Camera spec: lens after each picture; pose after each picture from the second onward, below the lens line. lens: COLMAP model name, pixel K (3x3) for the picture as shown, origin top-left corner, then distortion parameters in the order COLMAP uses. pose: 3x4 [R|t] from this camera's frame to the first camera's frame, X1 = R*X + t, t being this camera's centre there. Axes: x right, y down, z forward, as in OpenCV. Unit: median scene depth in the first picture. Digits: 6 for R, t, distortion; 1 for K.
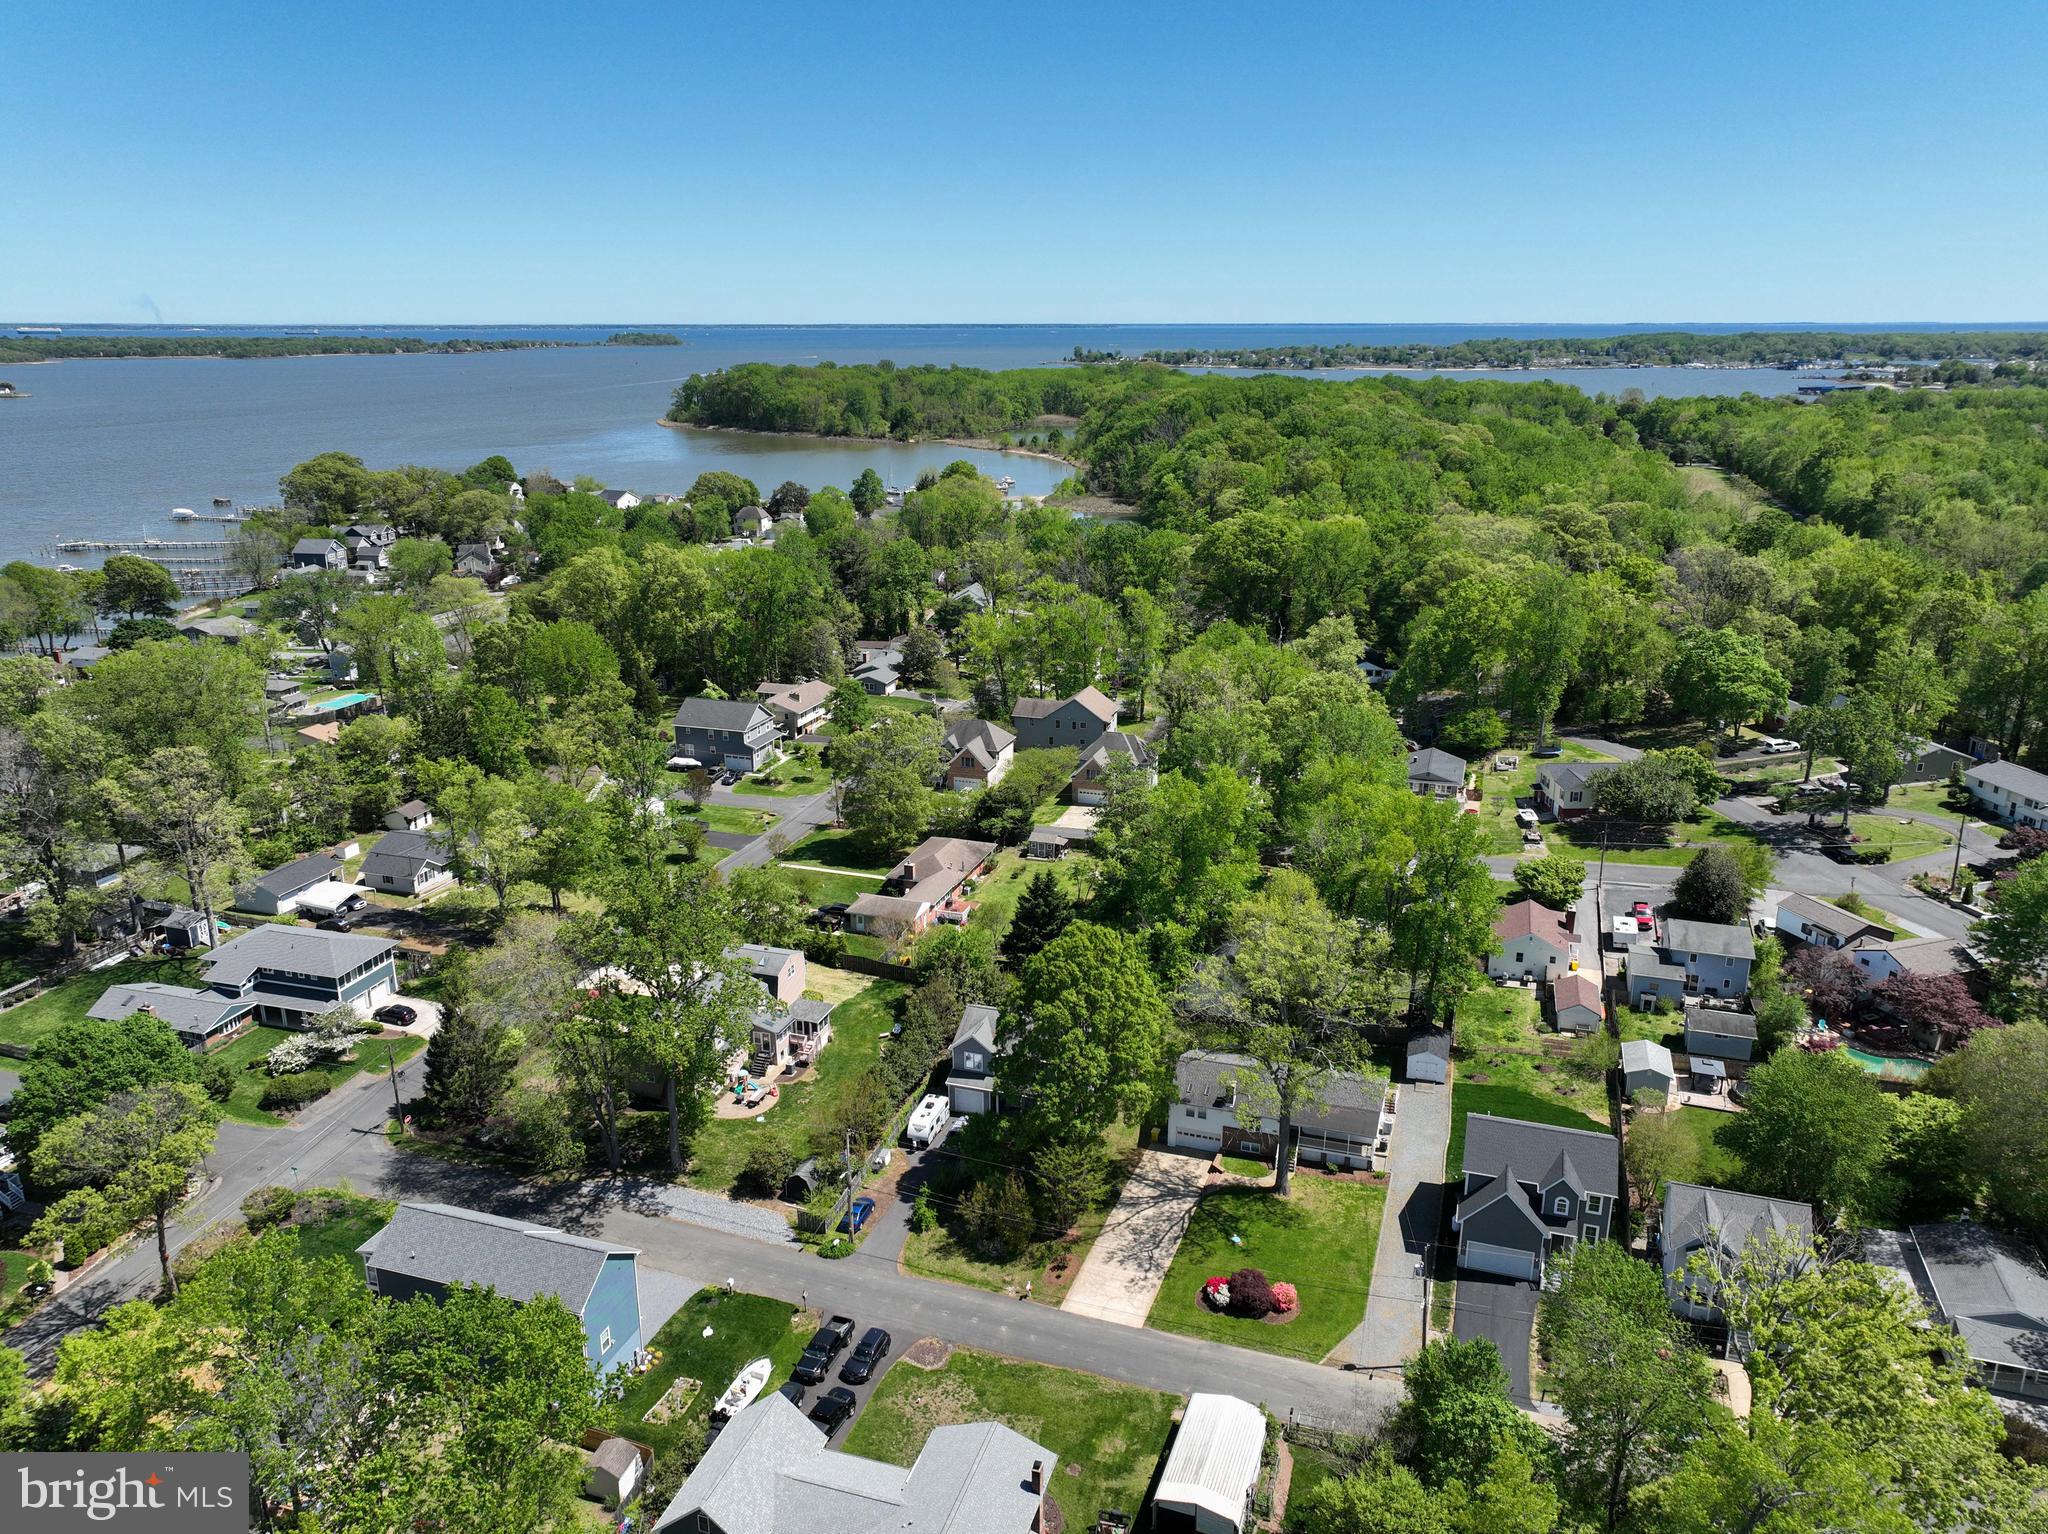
lens RADIAL K [[1437.6, 0, 1031.1], [0, 1437.6, 766.8], [0, 0, 1]] dist [0.005885, 0.013362]
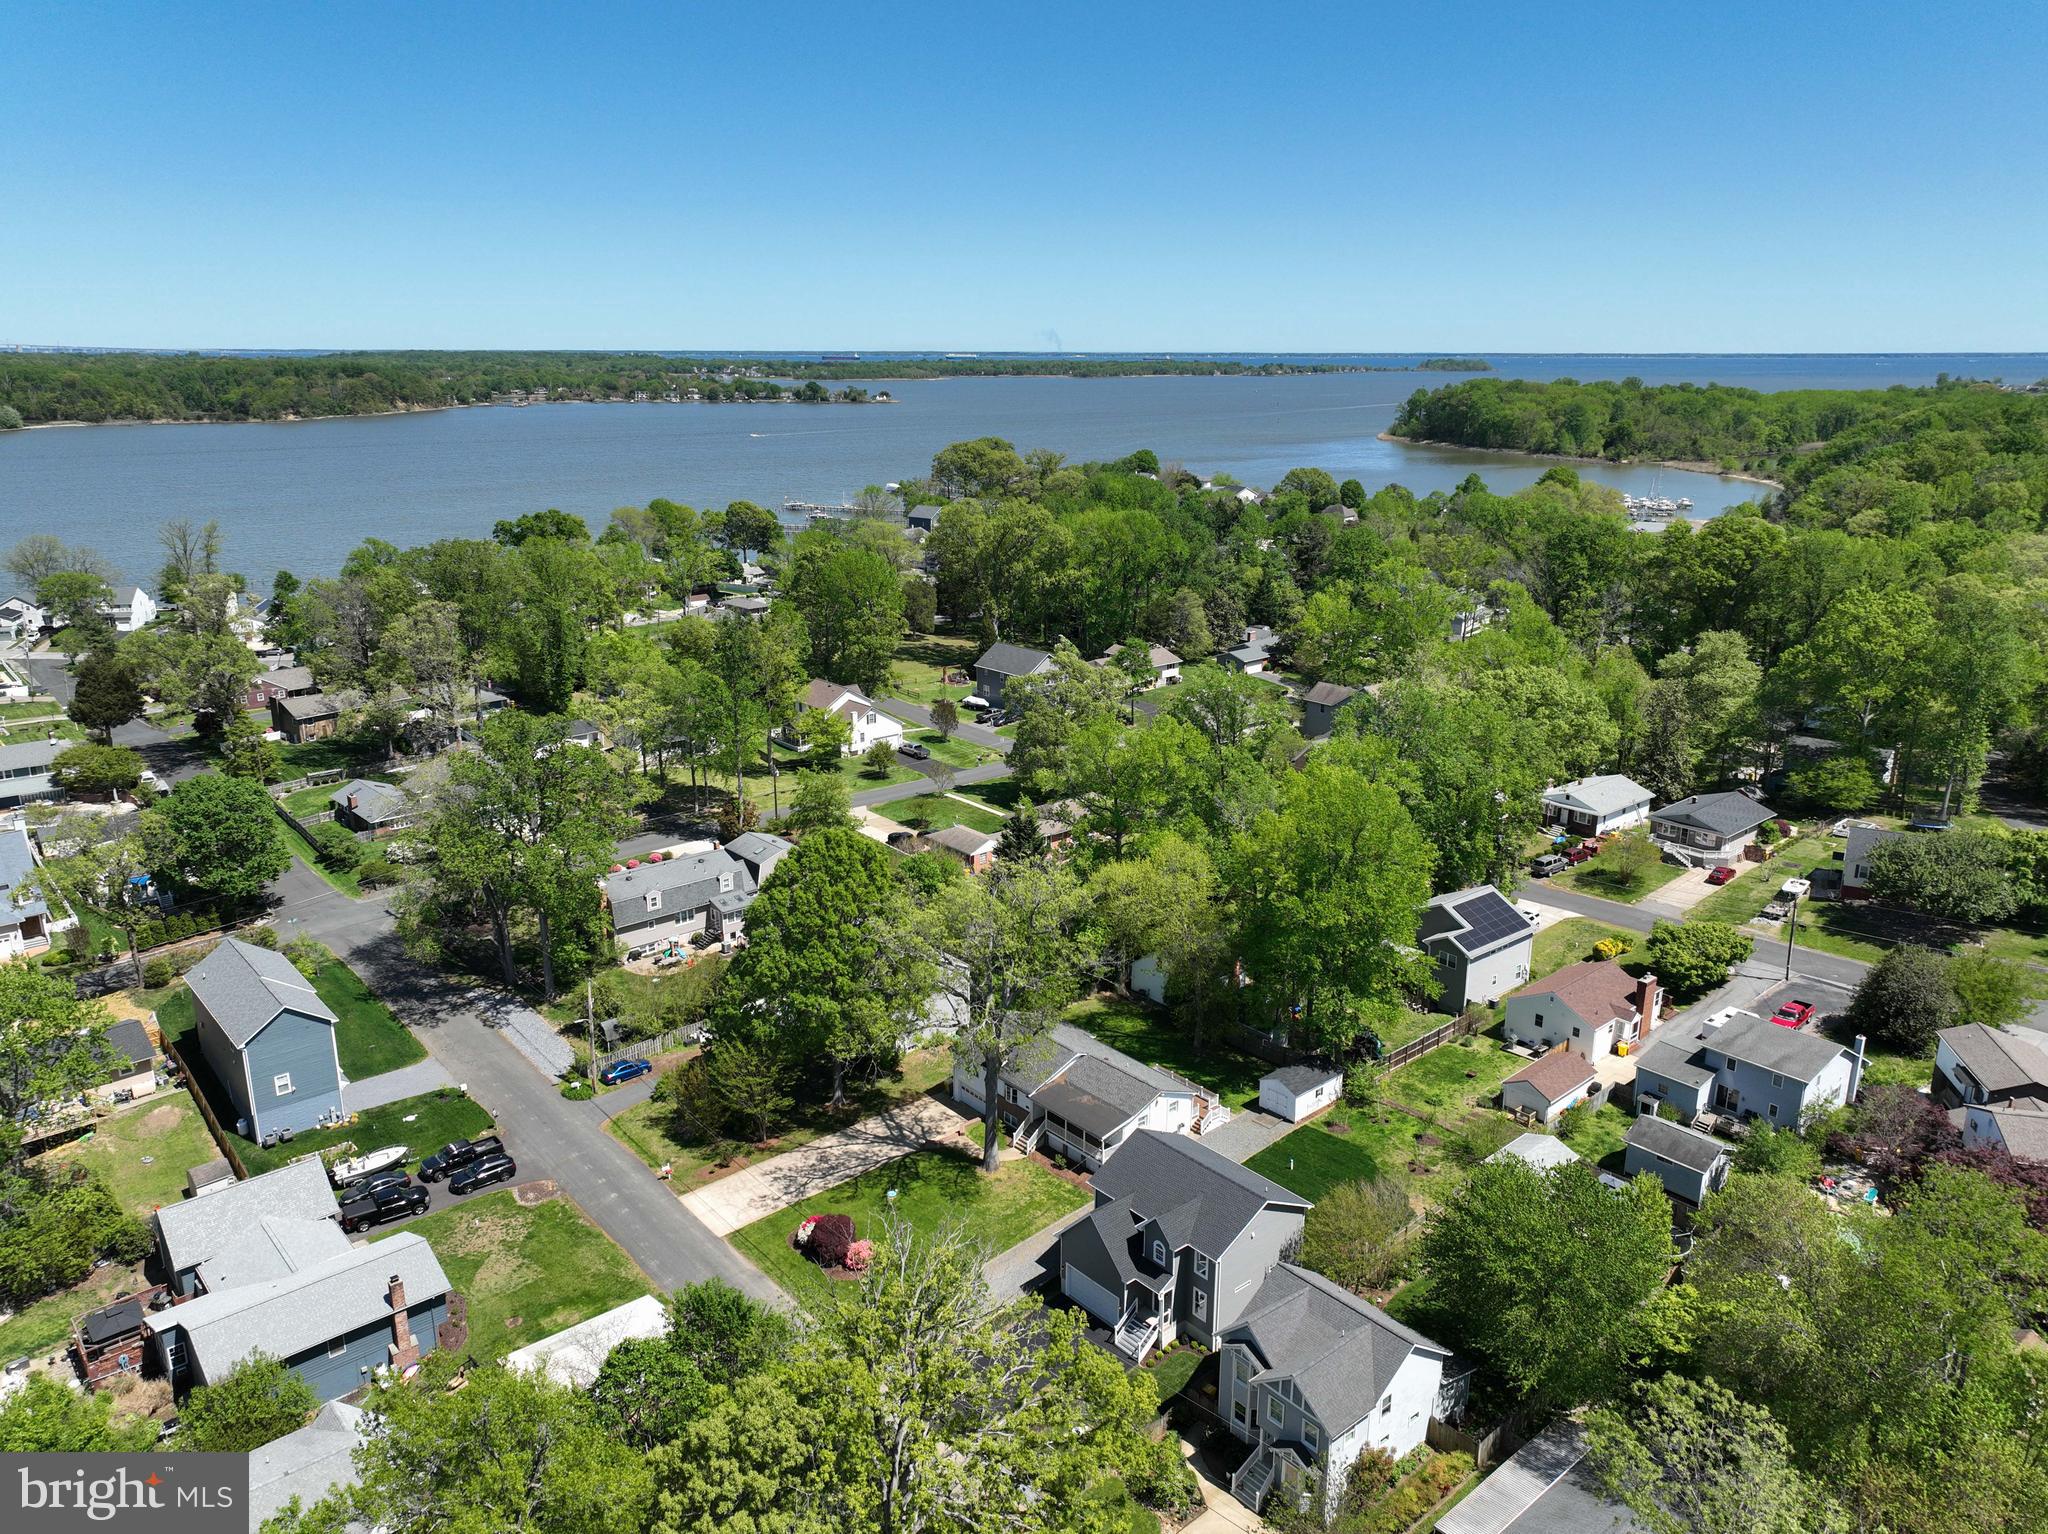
lens RADIAL K [[1437.6, 0, 1031.1], [0, 1437.6, 766.8], [0, 0, 1]] dist [0.005885, 0.013362]
pose [[0.862627, 0.145571, -0.484442, 0.246053], [-0.153636, 0.987854, 0.023267, 0.010668], [0.481944, 0.054357, 0.874514, 0.091997]]
